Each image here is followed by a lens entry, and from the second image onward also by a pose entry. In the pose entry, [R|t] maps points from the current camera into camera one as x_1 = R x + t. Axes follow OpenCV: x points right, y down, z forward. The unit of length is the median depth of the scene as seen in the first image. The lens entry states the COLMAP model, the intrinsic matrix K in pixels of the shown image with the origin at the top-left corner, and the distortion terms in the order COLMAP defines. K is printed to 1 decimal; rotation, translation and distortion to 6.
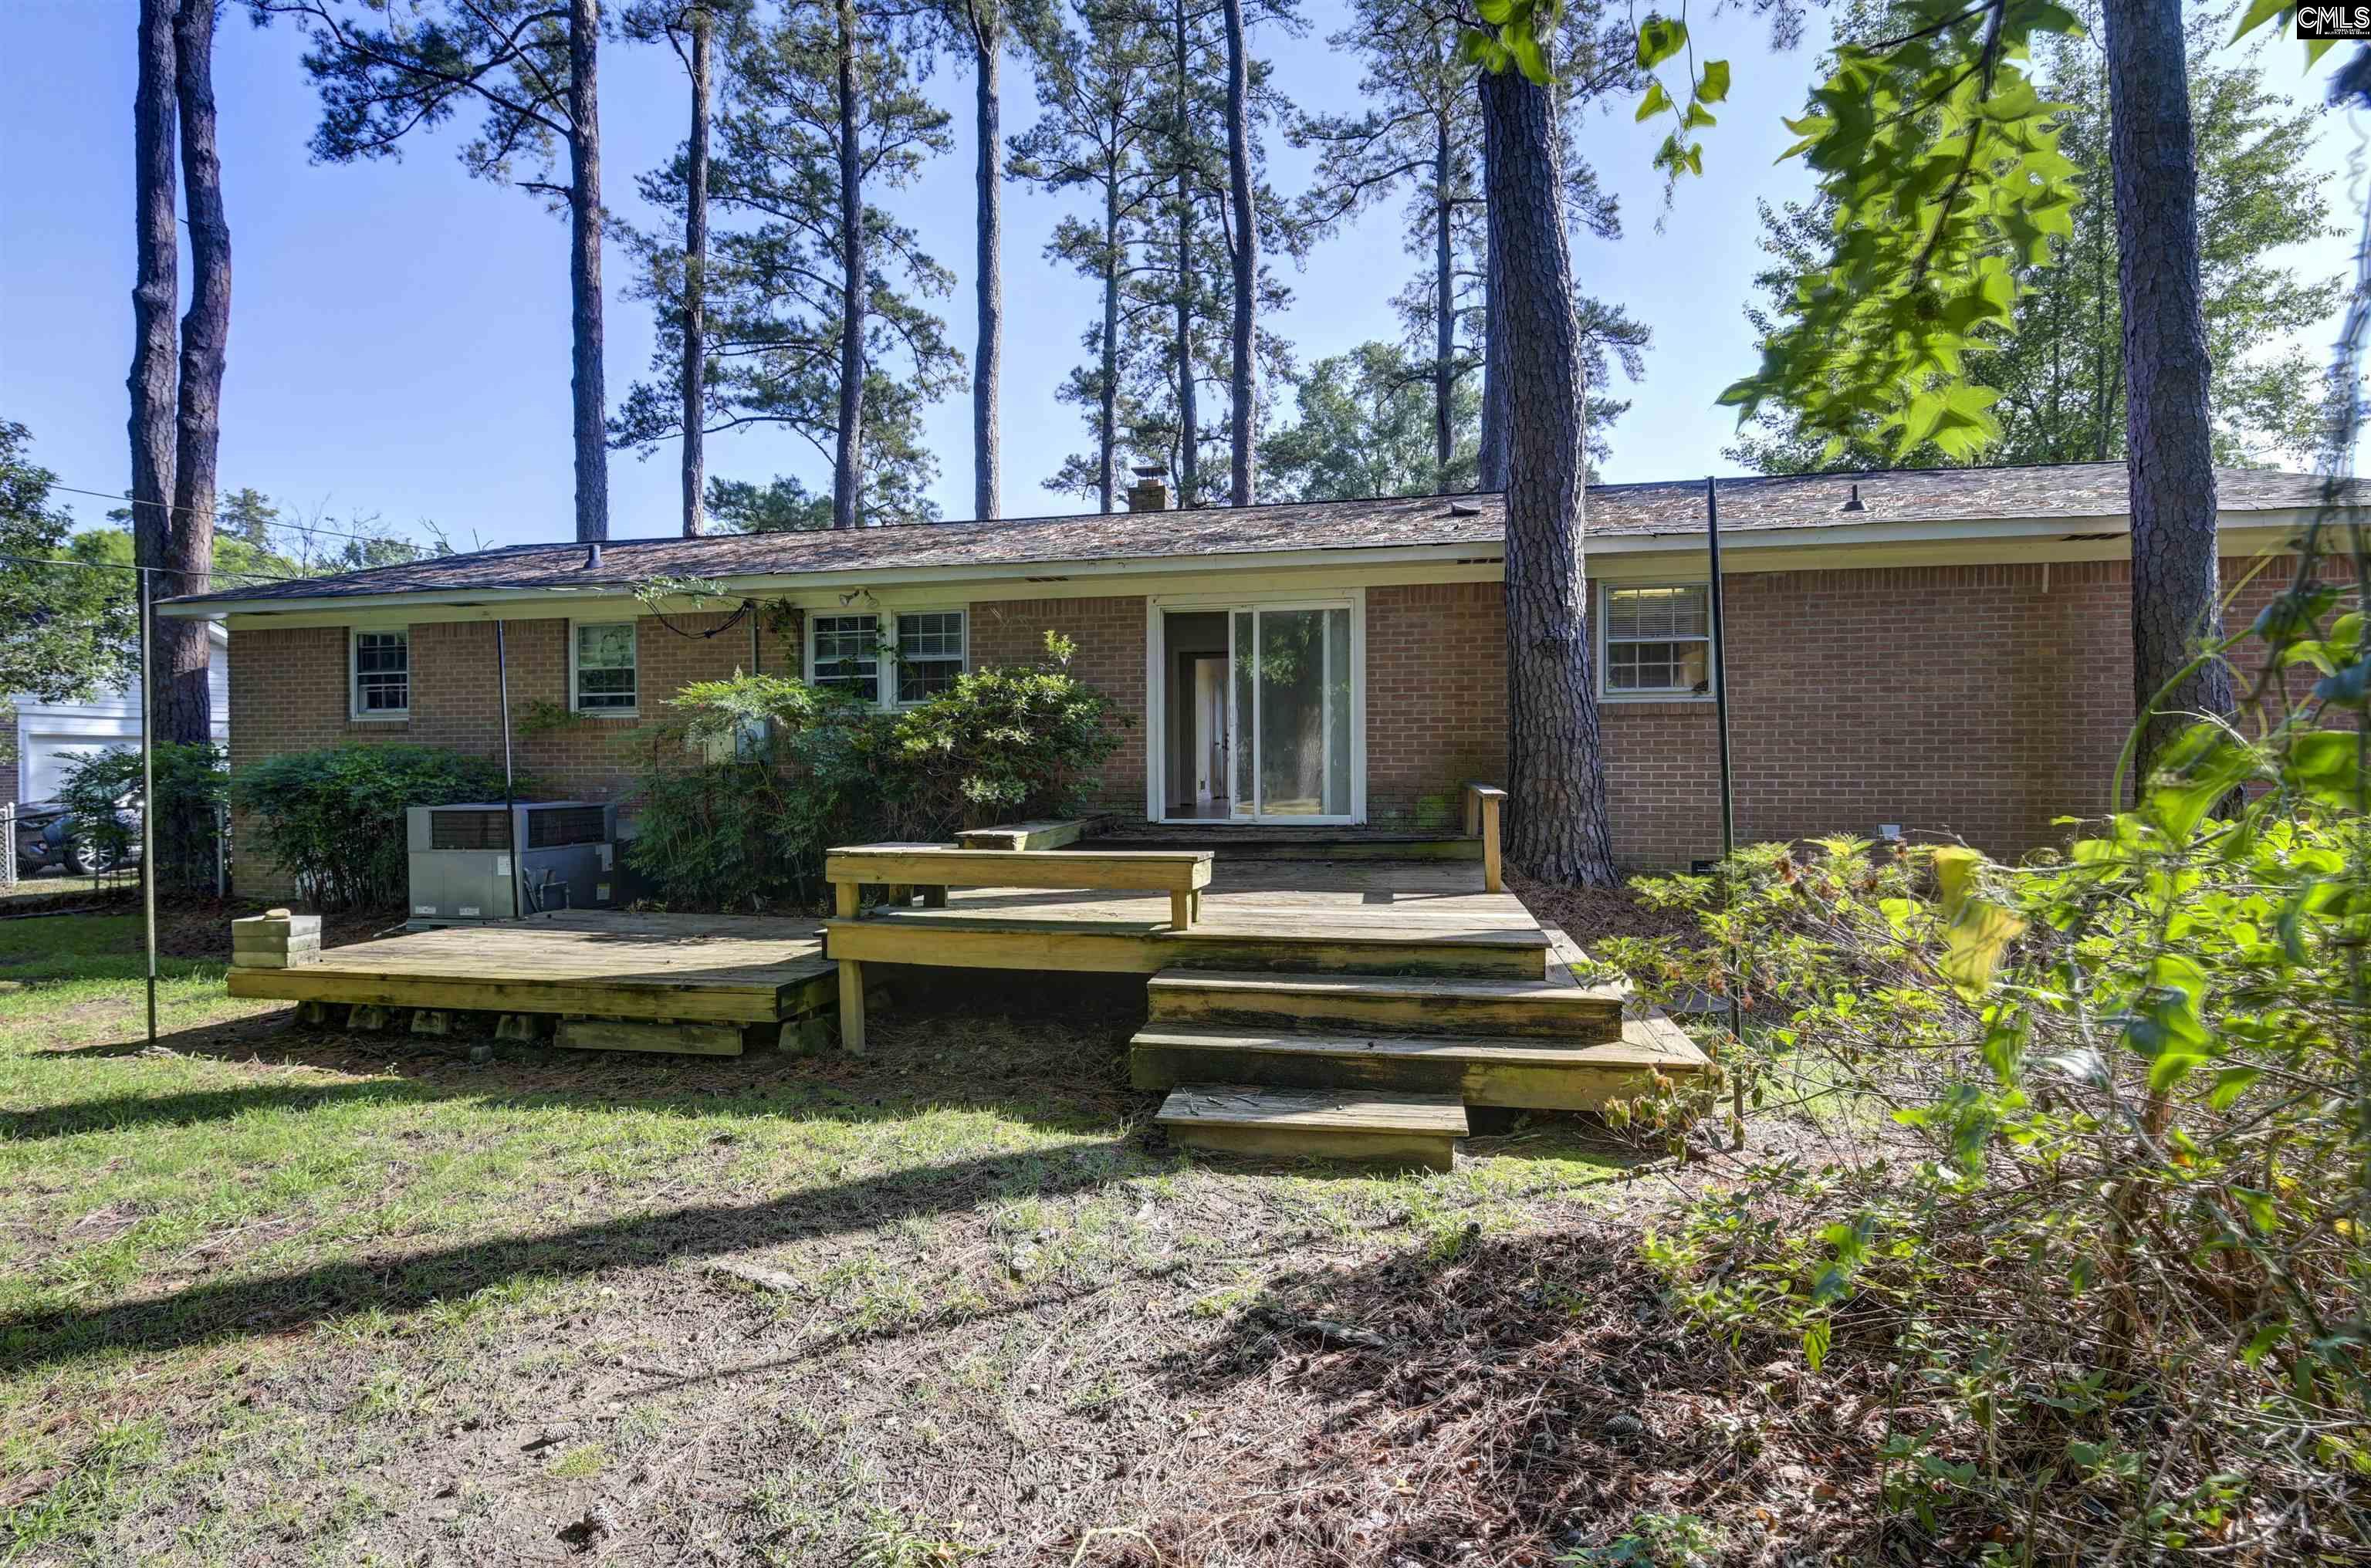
lens RADIAL K [[1047.3, 0, 1196.5], [0, 1047.3, 780.2], [0, 0, 1]] dist [-0.007848, -0.008104]
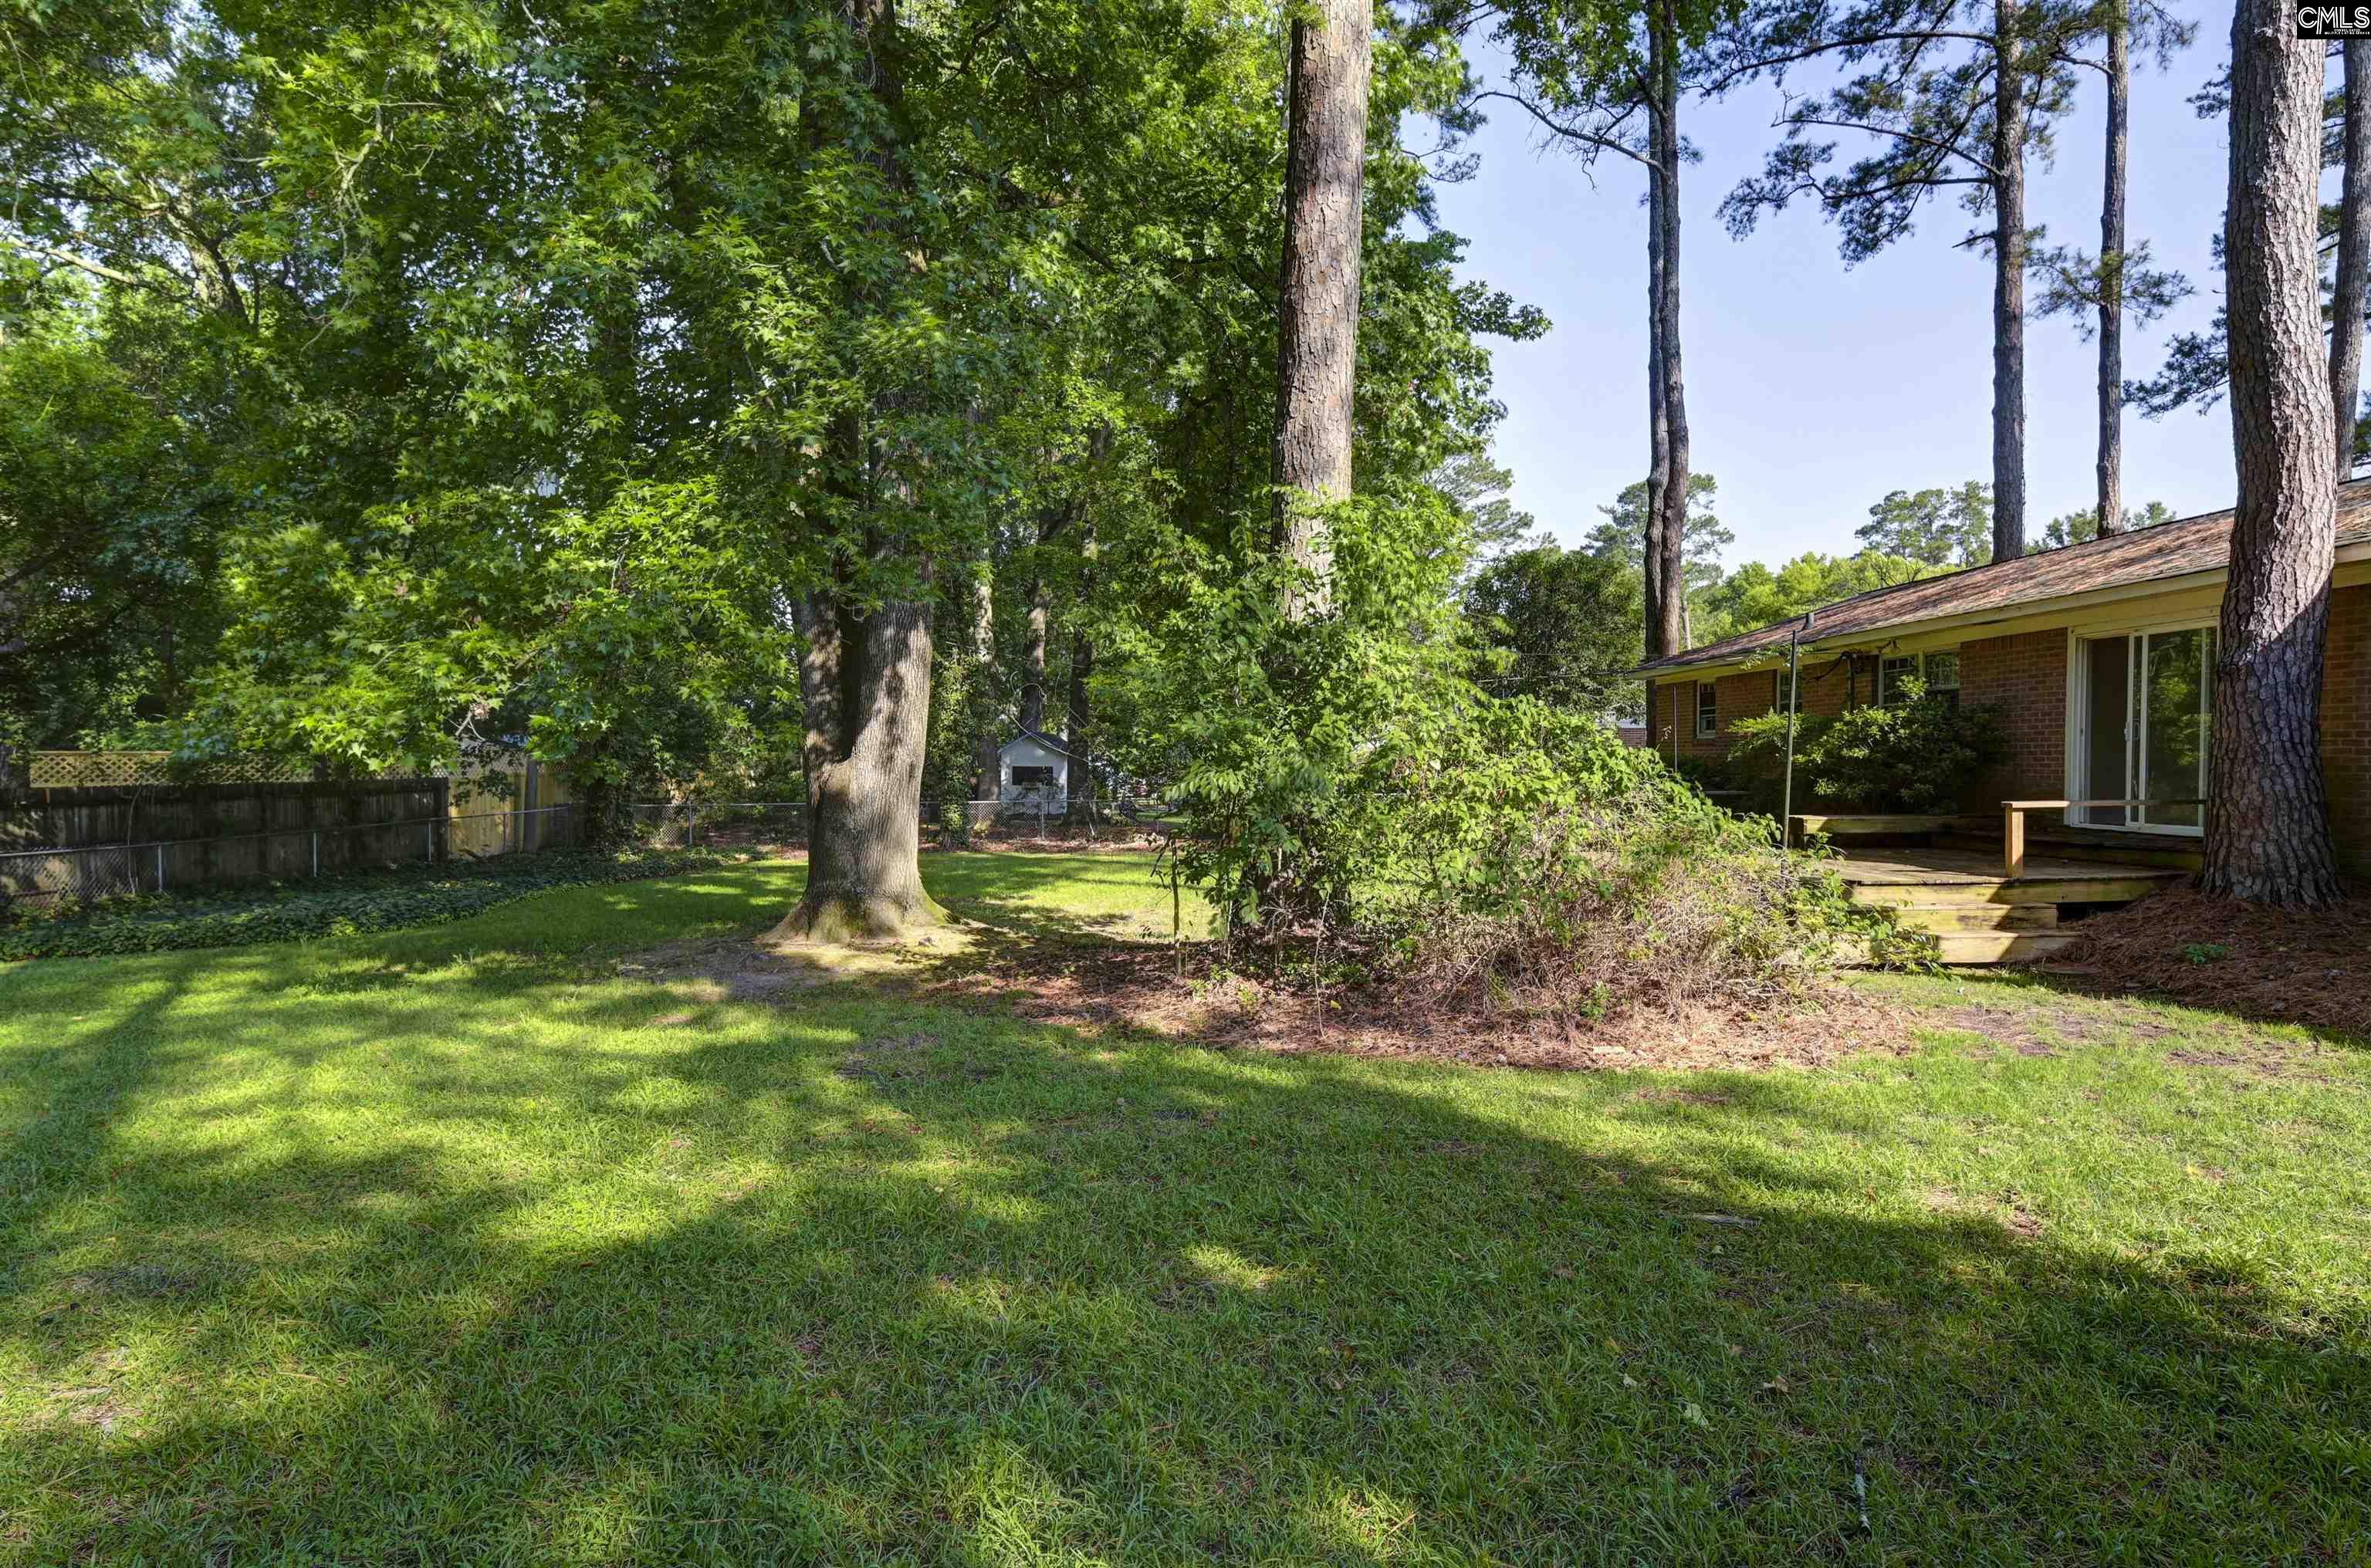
lens RADIAL K [[1269.4, 0, 1181.6], [0, 1269.4, 795.0], [0, 0, 1]] dist [0.003203, -0.006578]
pose [[0.217149, 0.031698, -0.975624, 0.529456], [-0.009165, 0.999495, 0.030434, -0.012587], [0.976095, 0.002332, 0.217330, -0.119524]]
